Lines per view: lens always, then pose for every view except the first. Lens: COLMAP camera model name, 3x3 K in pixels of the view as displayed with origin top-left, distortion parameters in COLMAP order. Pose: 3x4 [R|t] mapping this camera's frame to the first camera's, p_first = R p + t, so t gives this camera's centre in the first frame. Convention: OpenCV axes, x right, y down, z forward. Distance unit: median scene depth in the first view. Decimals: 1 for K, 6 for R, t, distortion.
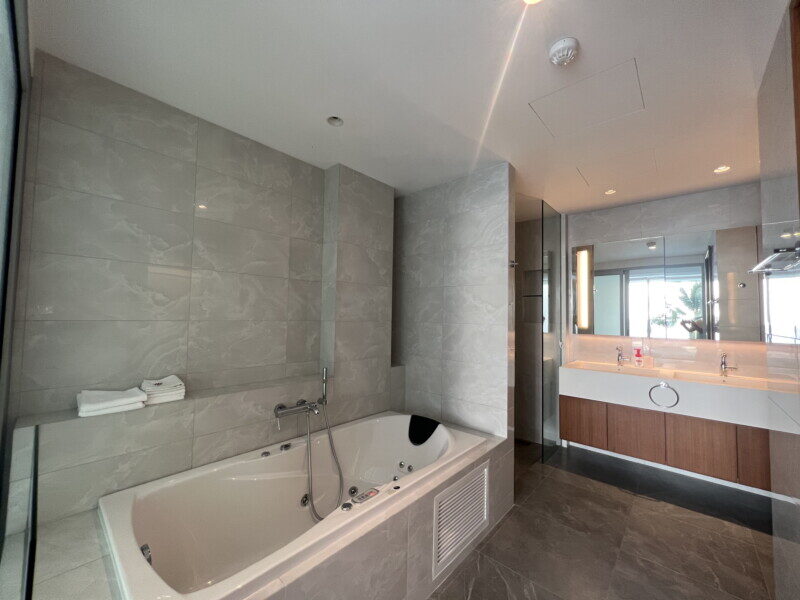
lens RADIAL K [[318.7, 0, 402.6], [0, 318.7, 299.9], [0, 0, 1]] dist [-0.001000, 0.001005]
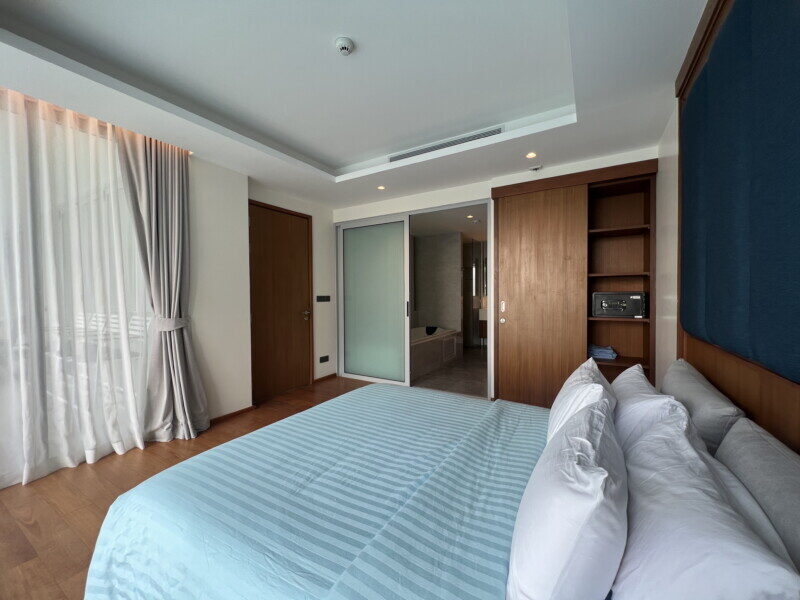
lens RADIAL K [[318.7, 0, 400.6], [0, 318.7, 301.5], [0, 0, 1]] dist [-0.001000, 0.001005]
pose [[0.981071, -0.030006, 0.191307, -0.615728], [0.017157, 0.997506, 0.068470, -0.027996], [-0.192885, -0.063892, 0.979139, -1.386937]]
